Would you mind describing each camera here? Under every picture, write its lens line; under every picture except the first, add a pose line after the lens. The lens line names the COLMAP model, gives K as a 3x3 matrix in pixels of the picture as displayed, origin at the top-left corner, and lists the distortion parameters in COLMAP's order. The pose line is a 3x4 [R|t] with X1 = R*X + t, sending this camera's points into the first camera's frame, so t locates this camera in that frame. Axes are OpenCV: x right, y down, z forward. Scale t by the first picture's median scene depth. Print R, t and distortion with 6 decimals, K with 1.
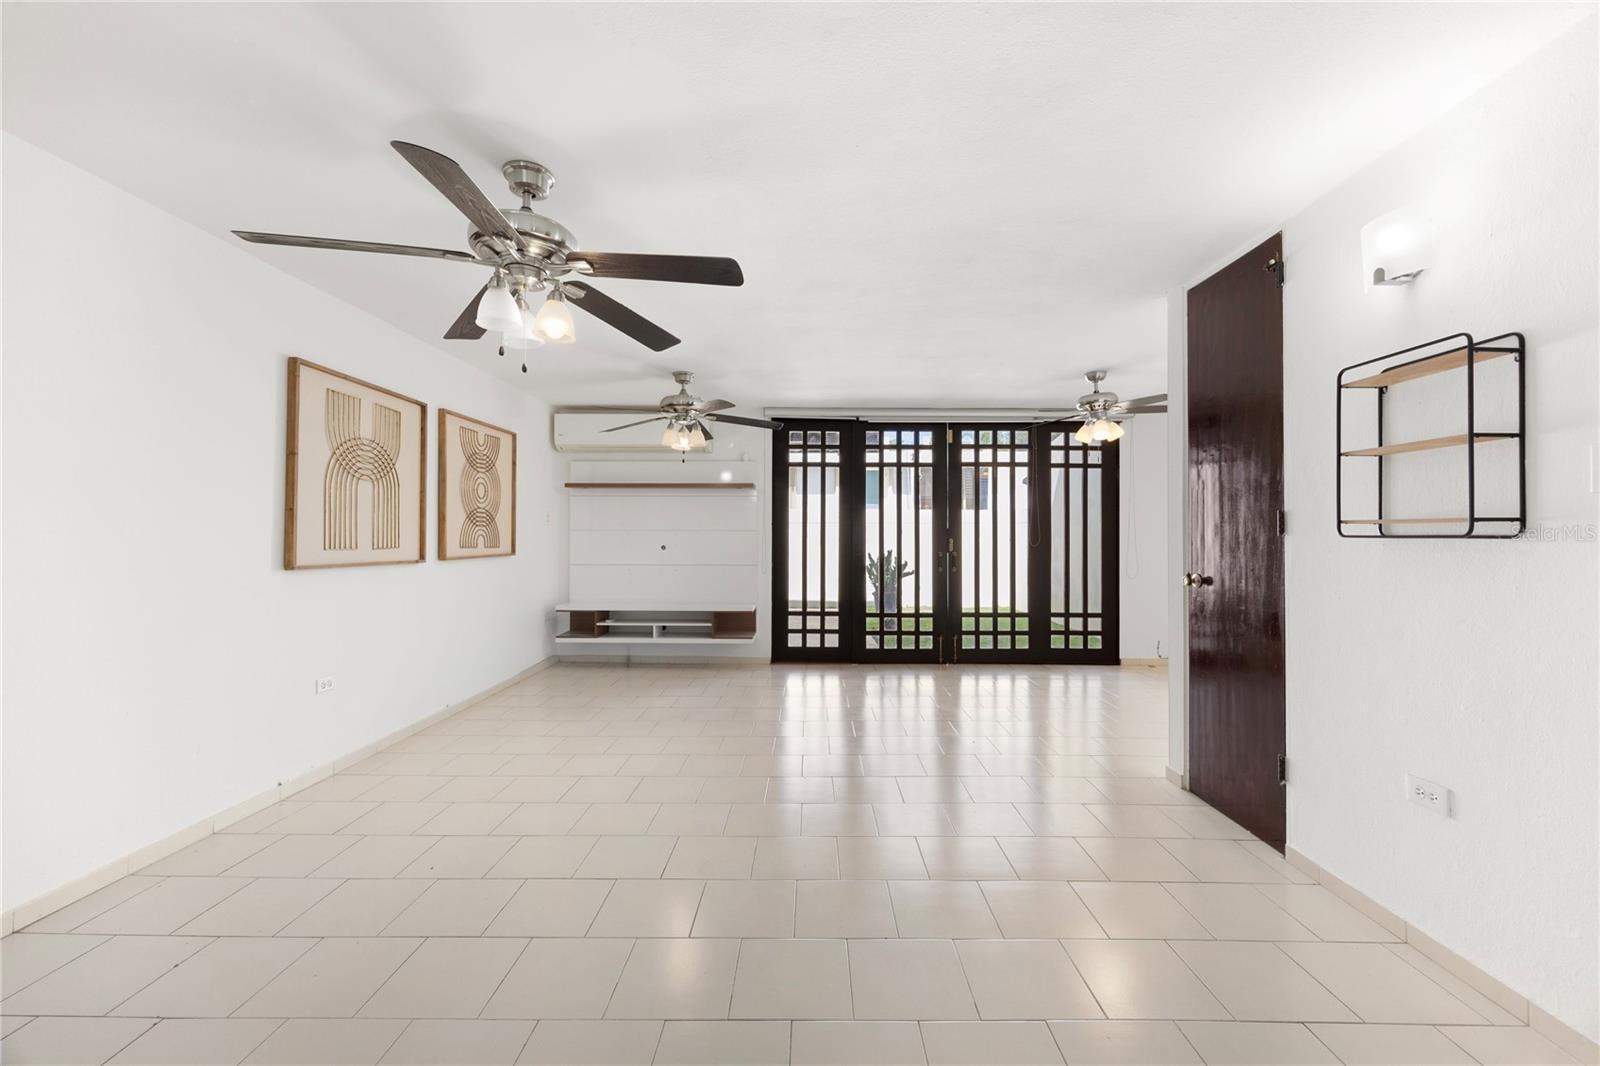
lens RADIAL K [[621.5, 0, 804.2], [0, 621.5, 532.7], [0, 0, 1]] dist [-0.010141, 0.000325]
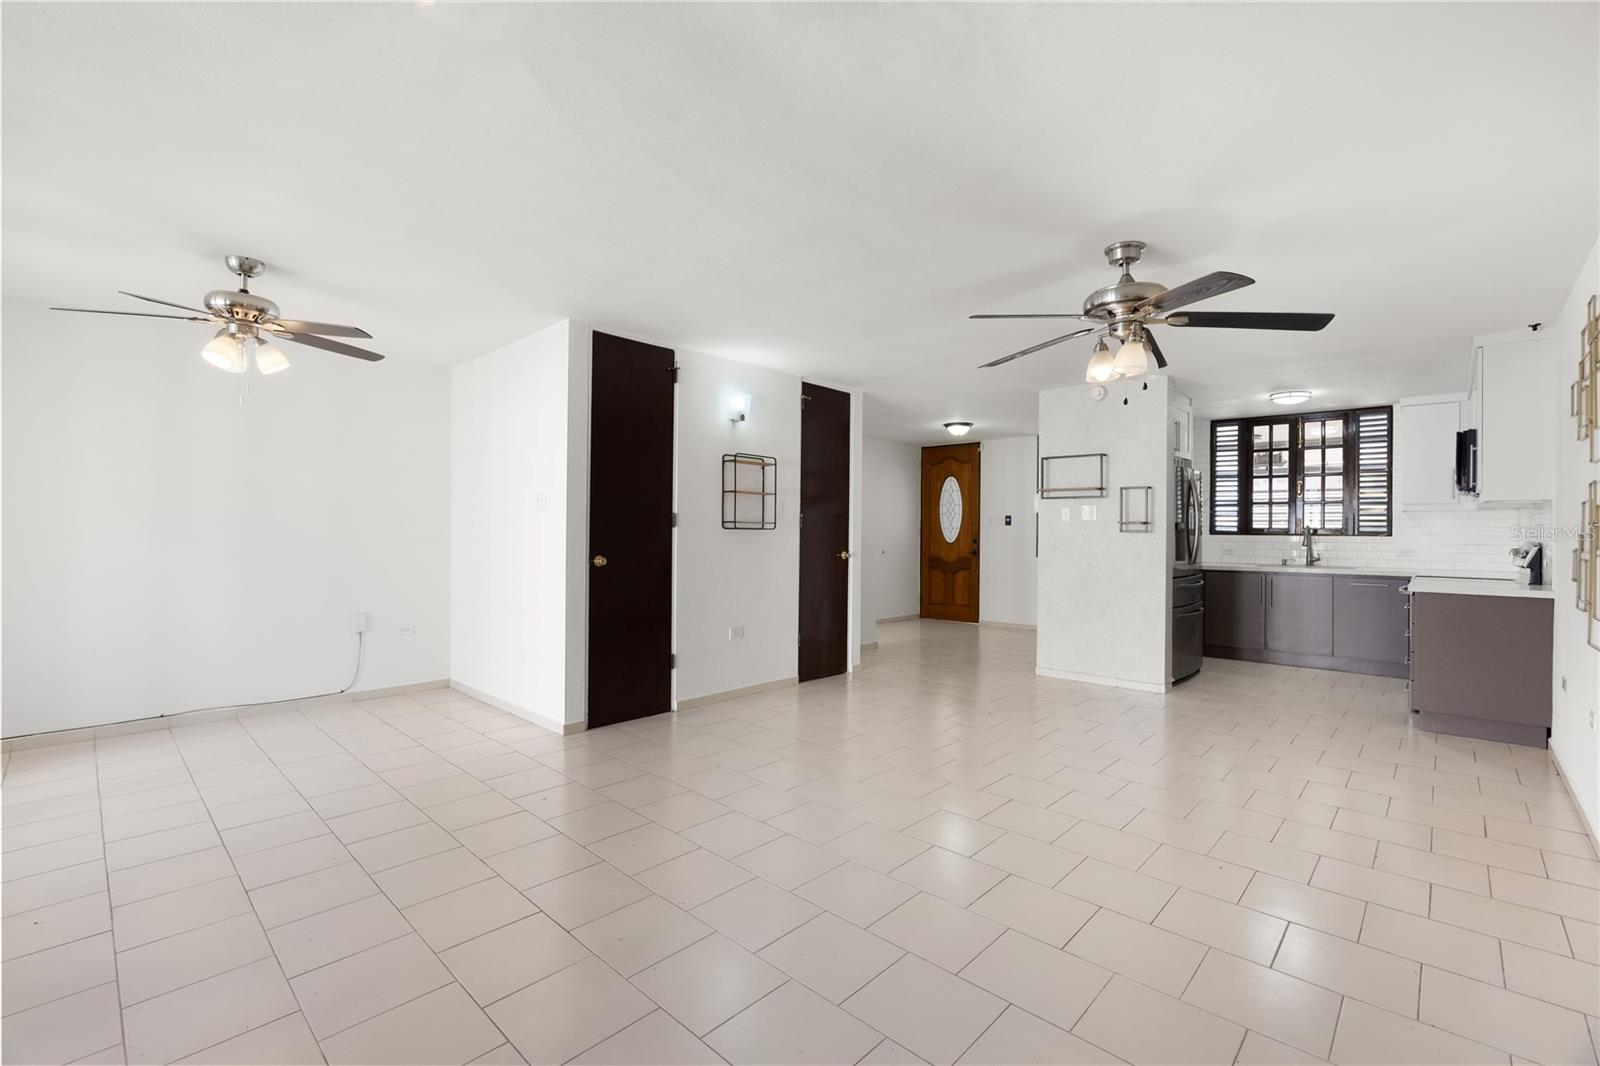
lens RADIAL K [[691.9, 0, 807.1], [0, 691.9, 528.7], [0, 0, 1]] dist [-0.014272, -0.000159]
pose [[-0.737796, -0.013369, 0.674891, -0.325788], [-0.019334, 0.999812, -0.001331, 0.001824], [-0.674747, -0.014030, -0.737916, 0.877737]]
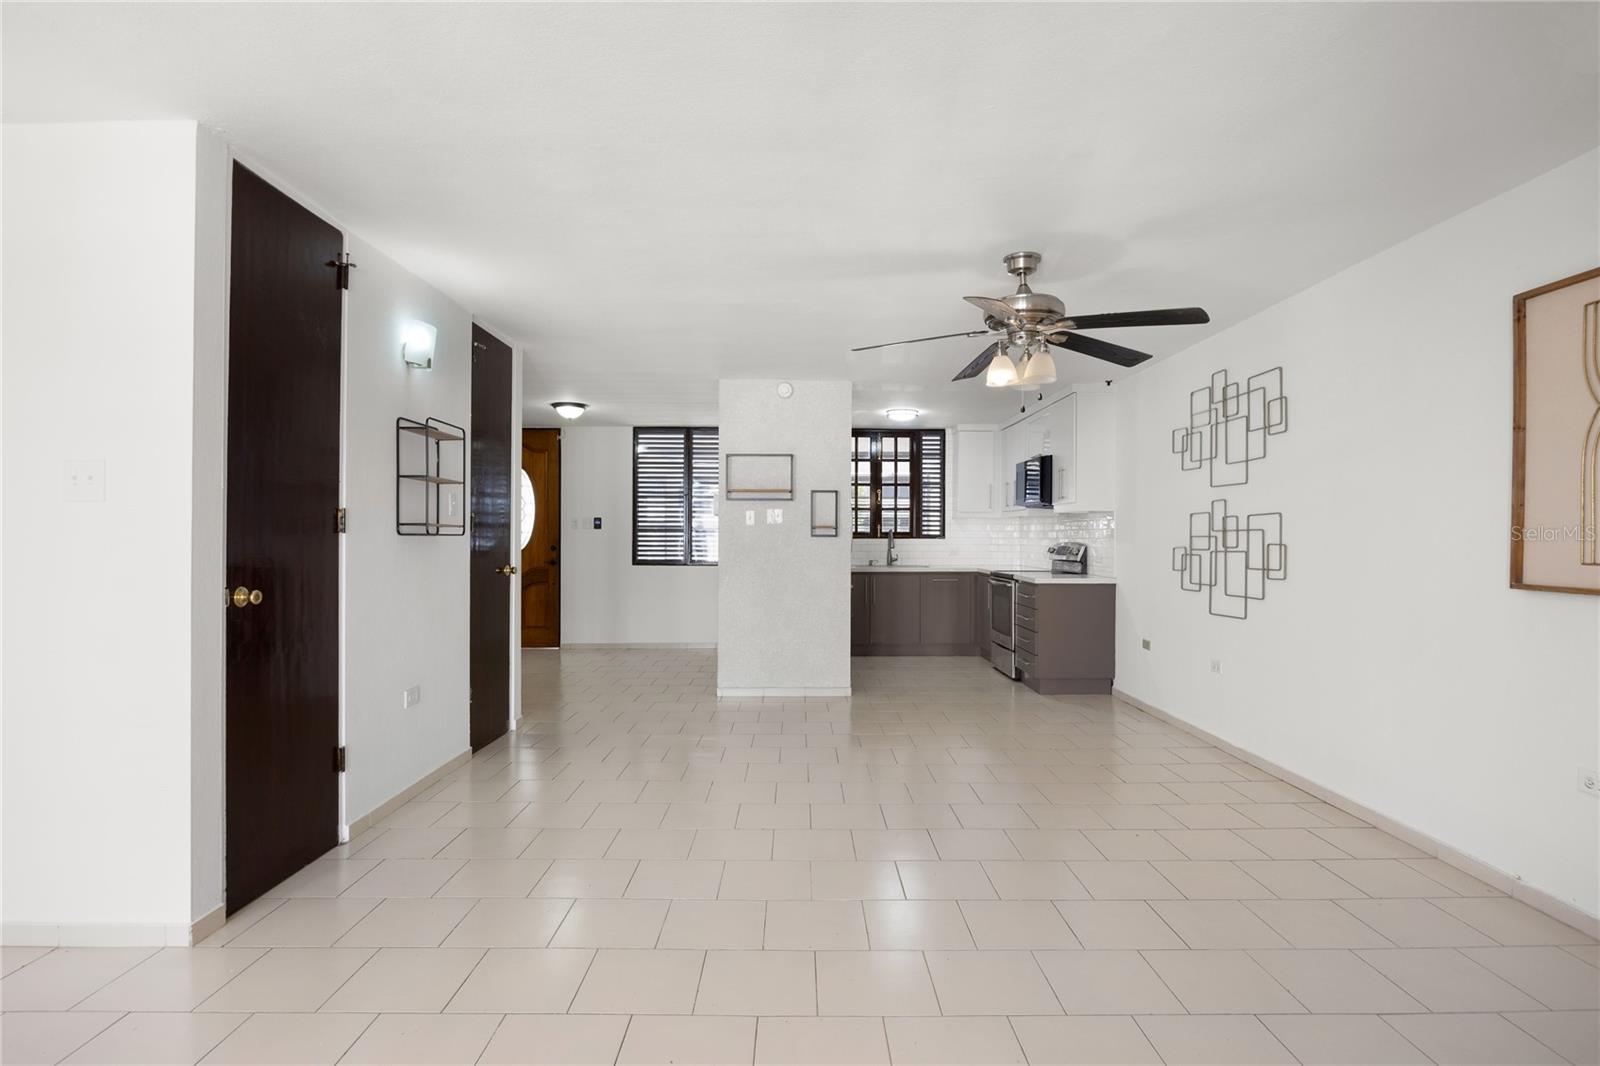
lens RADIAL K [[783.1, 0, 805.5], [0, 783.1, 536.2], [0, 0, 1]] dist [-0.013518, 0.001125]
pose [[-0.999734, -0.011555, -0.019955, 0.014897], [-0.011387, 0.999899, -0.008518, 0.005306], [0.020051, -0.008288, -0.999765, 0.928959]]
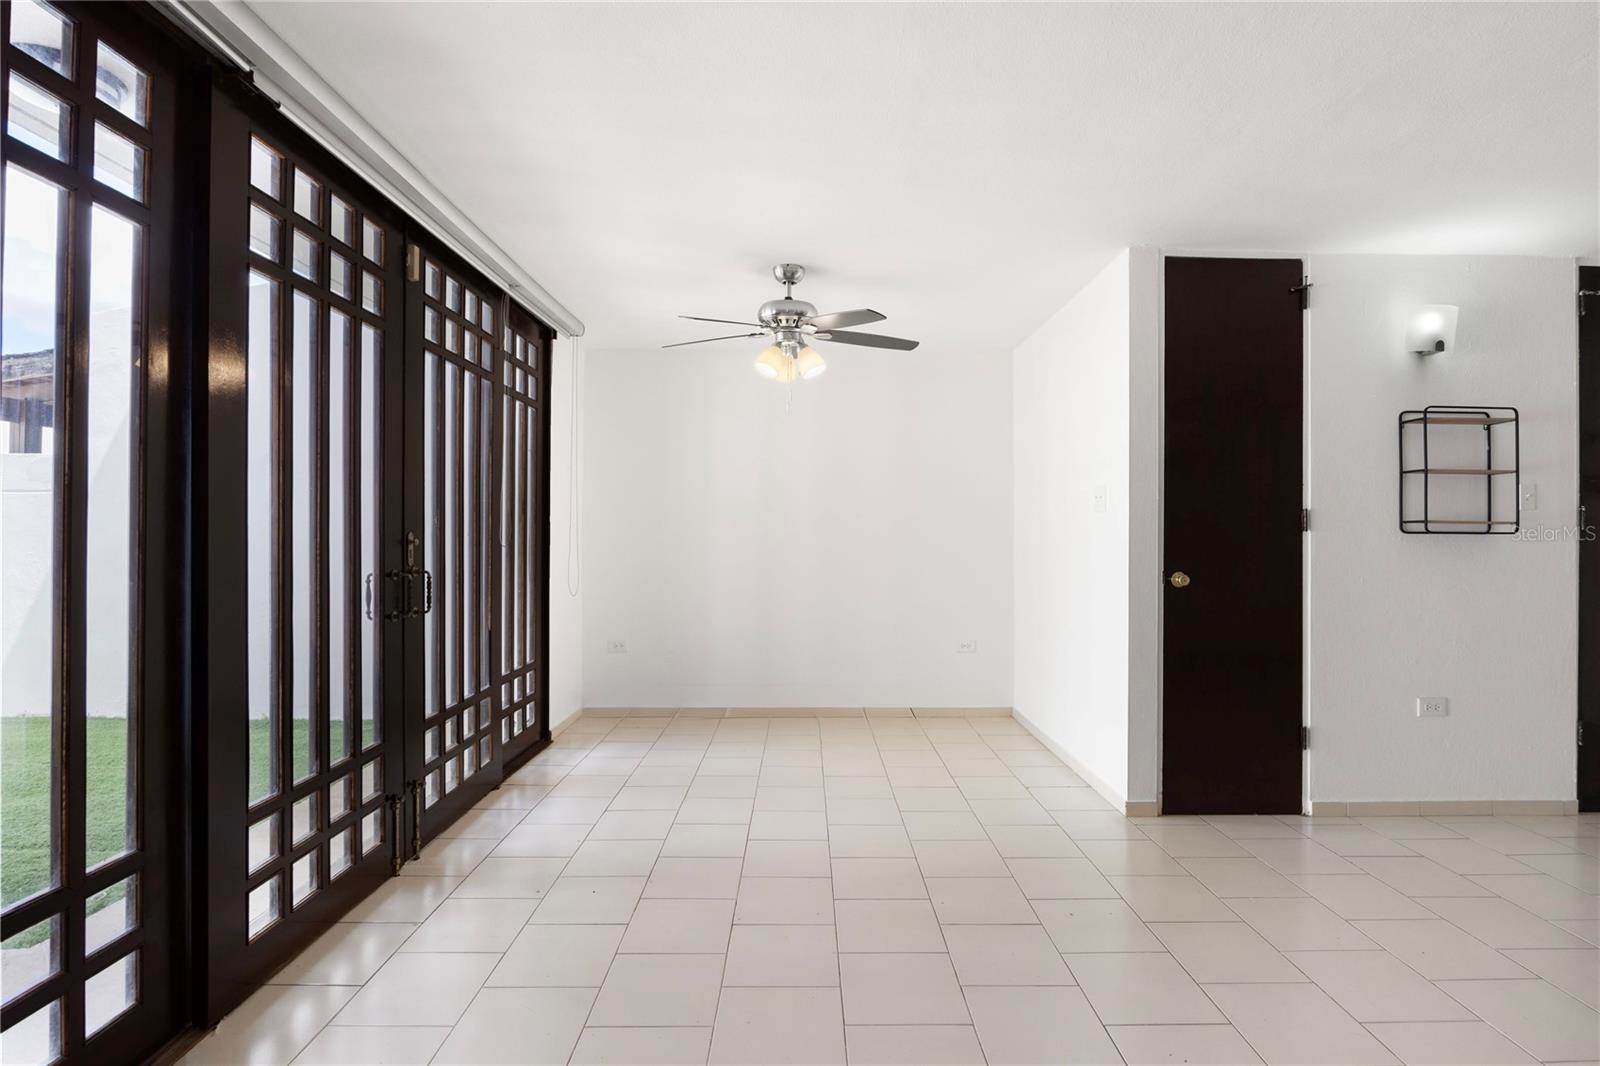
lens RADIAL K [[783.1, 0, 786.7], [0, 783.1, 528.3], [0, 0, 1]] dist [-0.013518, 0.001125]
pose [[-0.018043, -0.003491, 0.999831, -0.250318], [-0.010645, 0.999938, 0.003300, 0.001967], [-0.999781, -0.010584, -0.018079, 0.792430]]
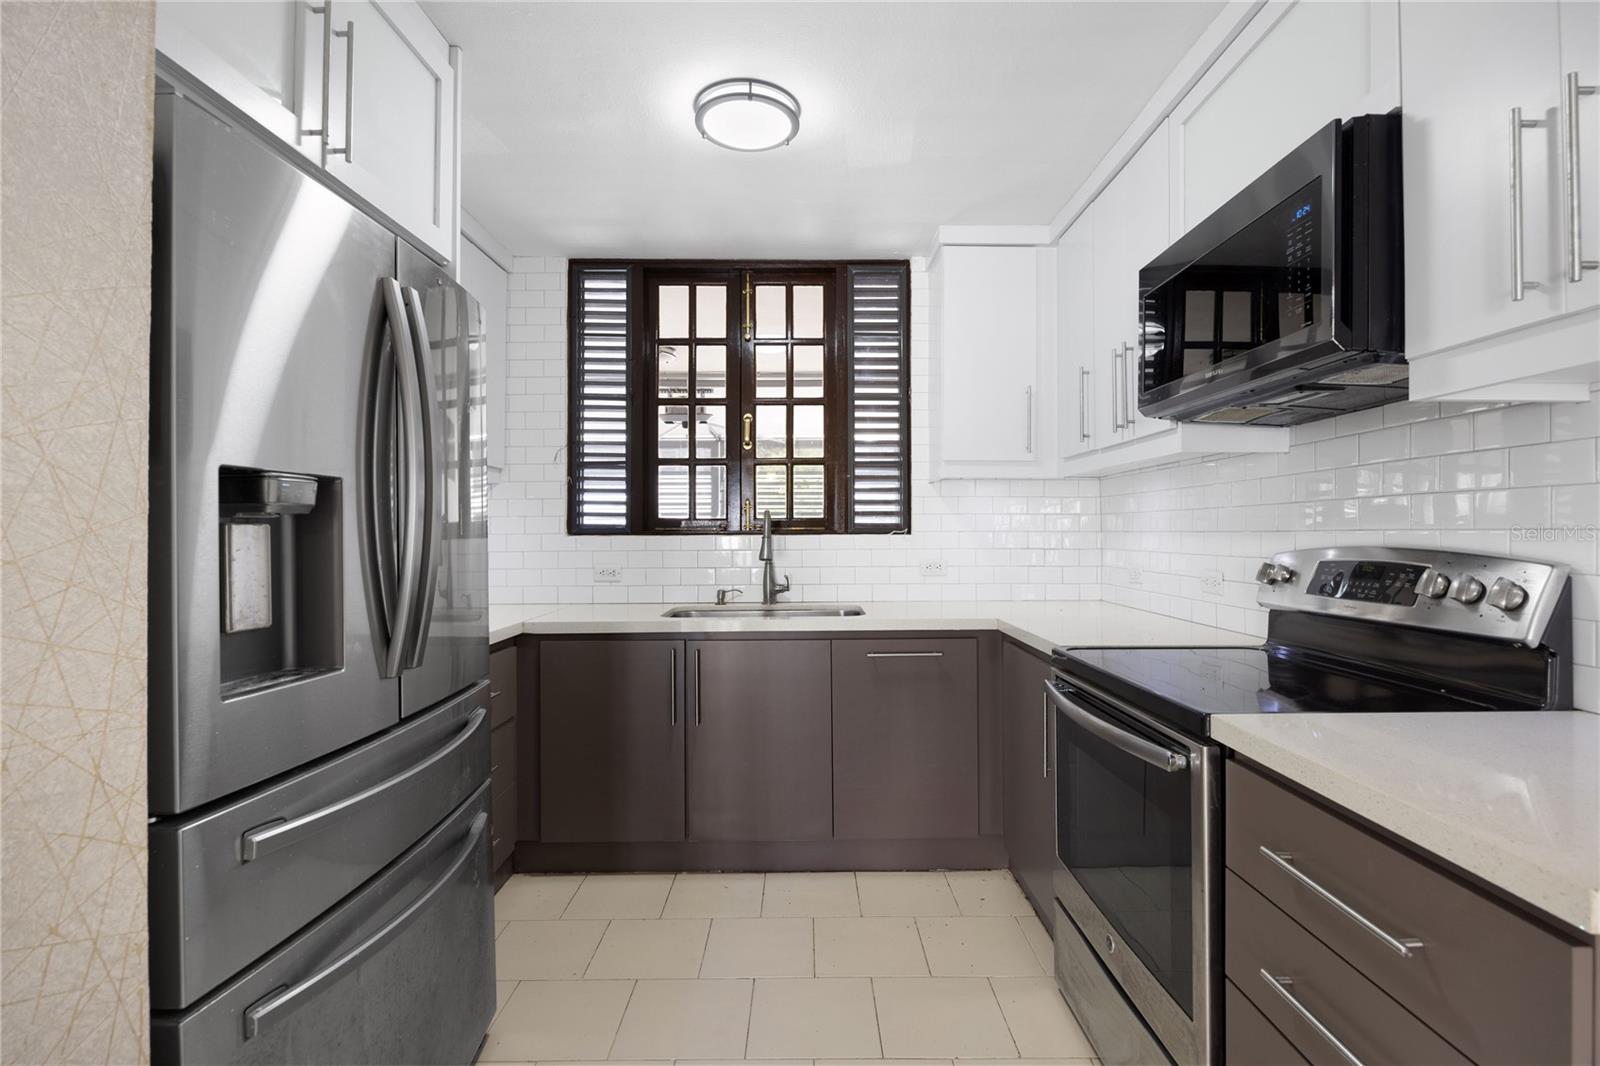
lens RADIAL K [[747.4, 0, 798.7], [0, 747.4, 518.8], [0, 0, 1]] dist [-0.004294, 0.000156]
pose [[-0.999966, -0.006645, -0.004932, -0.190777], [-0.006520, 0.999667, -0.024971, -0.002545], [0.005096, -0.024938, -0.999676, 0.016841]]
